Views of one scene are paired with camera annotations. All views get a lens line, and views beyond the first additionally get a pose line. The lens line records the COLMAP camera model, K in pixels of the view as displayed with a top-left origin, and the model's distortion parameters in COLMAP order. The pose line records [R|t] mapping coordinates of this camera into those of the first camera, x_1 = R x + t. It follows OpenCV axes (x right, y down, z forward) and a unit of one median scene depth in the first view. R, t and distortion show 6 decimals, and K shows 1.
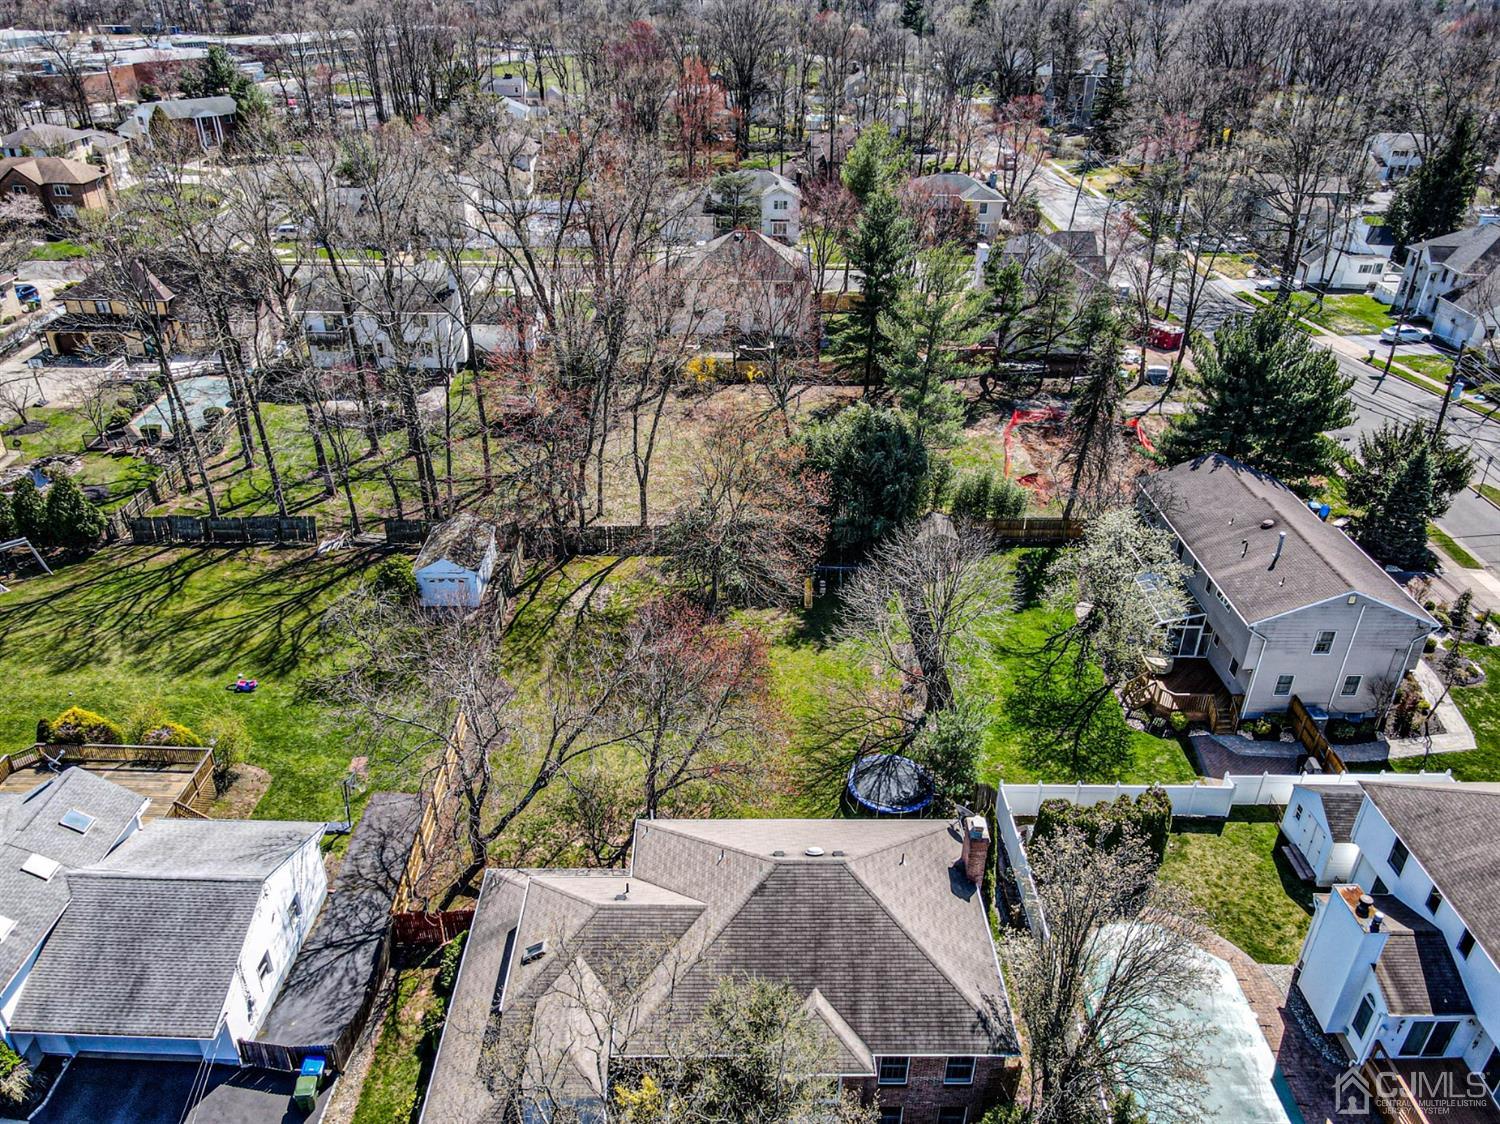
lens RADIAL K [[1066.8, 0, 750.0], [0, 1066.8, 562.0], [0, 0, 1]] dist [0.000208, -0.005425]
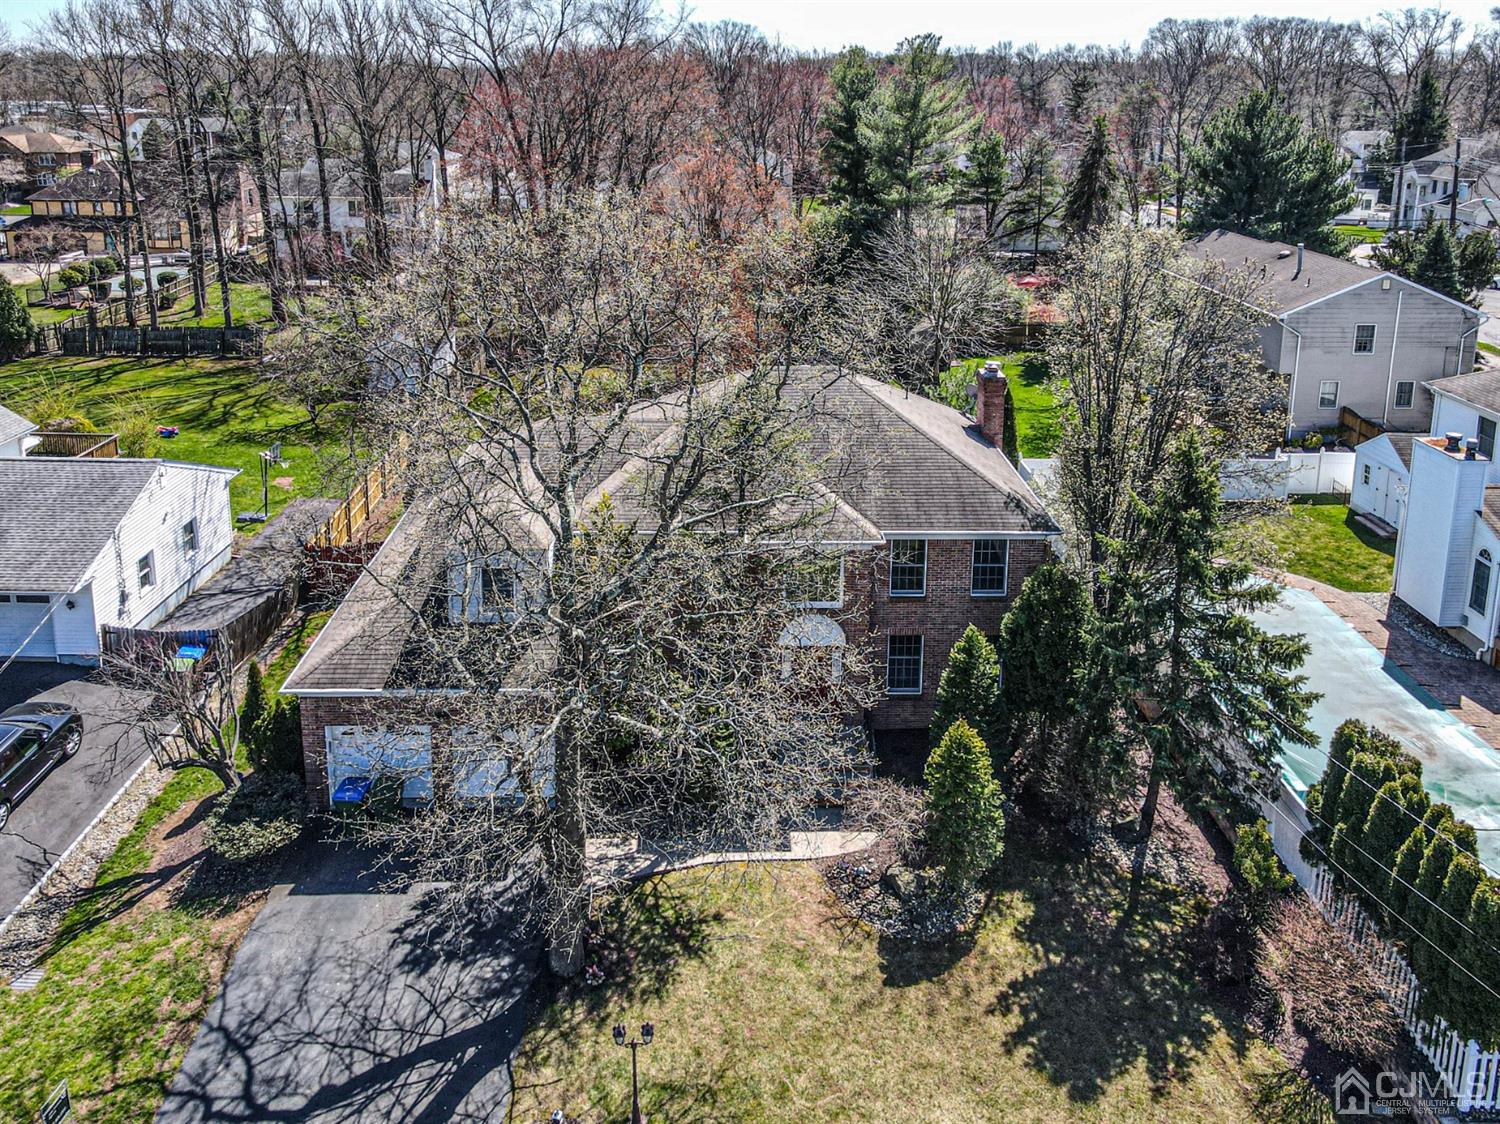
lens RADIAL K [[1153.2, 0, 734.1], [0, 1153.2, 558.4], [0, 0, 1]] dist [0.034624, -0.059336]
pose [[0.999974, -0.007187, 0.000063, 0.001549], [0.006874, 0.953763, -0.300481, 0.534201], [0.002099, 0.300474, 0.953788, 0.113670]]
